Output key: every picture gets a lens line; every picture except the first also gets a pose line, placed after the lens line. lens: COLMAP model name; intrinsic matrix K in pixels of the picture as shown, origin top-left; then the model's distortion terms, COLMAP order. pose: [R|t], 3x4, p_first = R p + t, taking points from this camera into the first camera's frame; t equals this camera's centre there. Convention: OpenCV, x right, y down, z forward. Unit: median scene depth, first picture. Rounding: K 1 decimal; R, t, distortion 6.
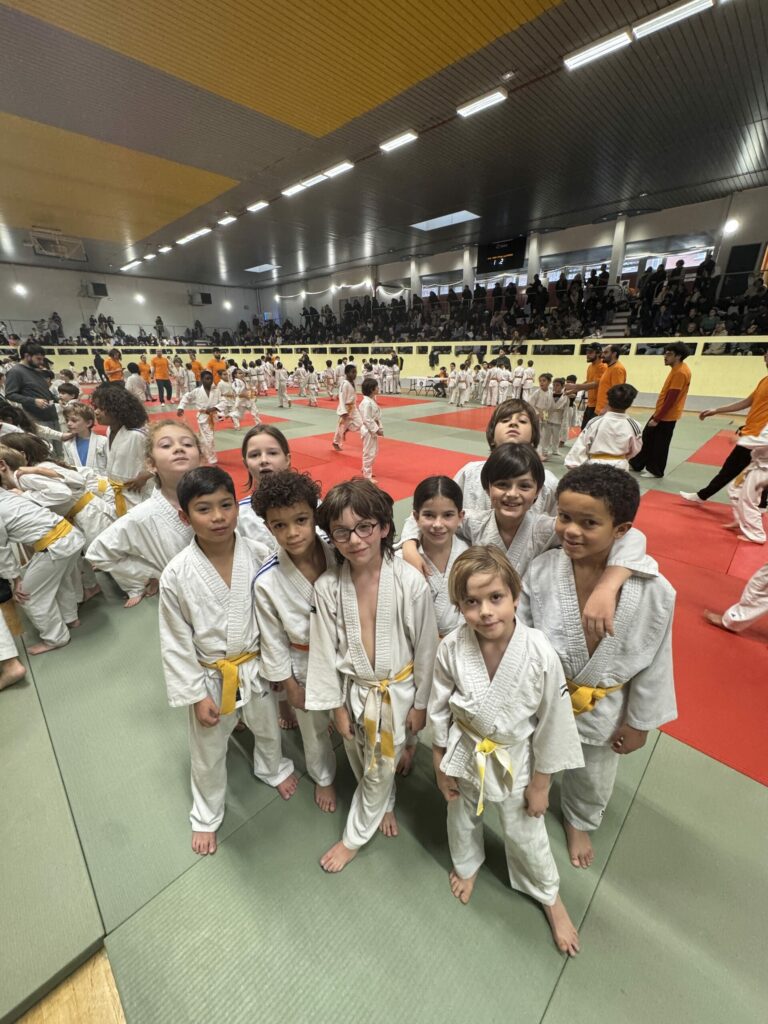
lens RADIAL K [[409.8, 0, 384.0], [0, 409.8, 512.0], [0, 0, 1]] dist [0.001717, 0.000481]
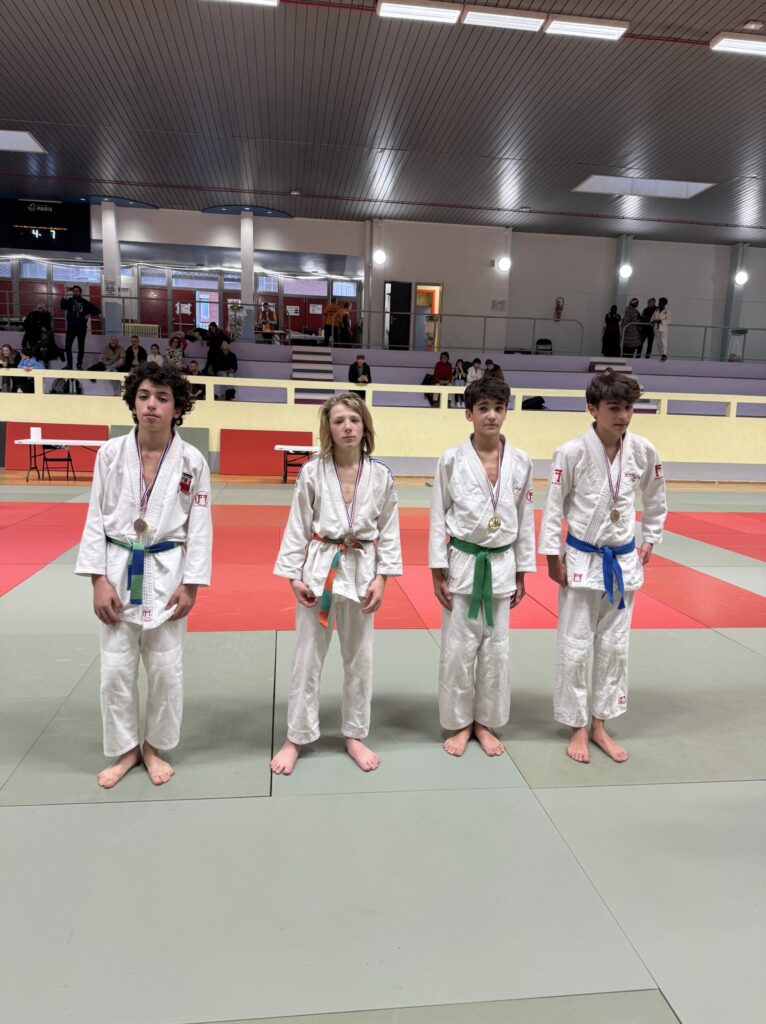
lens RADIAL K [[707.5, 0, 383.8], [0, 707.5, 489.6], [0, 0, 1]] dist [0.039038, -0.071611]
pose [[0.619228, -0.073545, 0.781760, -0.281398], [0.252624, 0.961330, -0.109664, -0.099613], [-0.743464, 0.265398, 0.613861, 0.257749]]
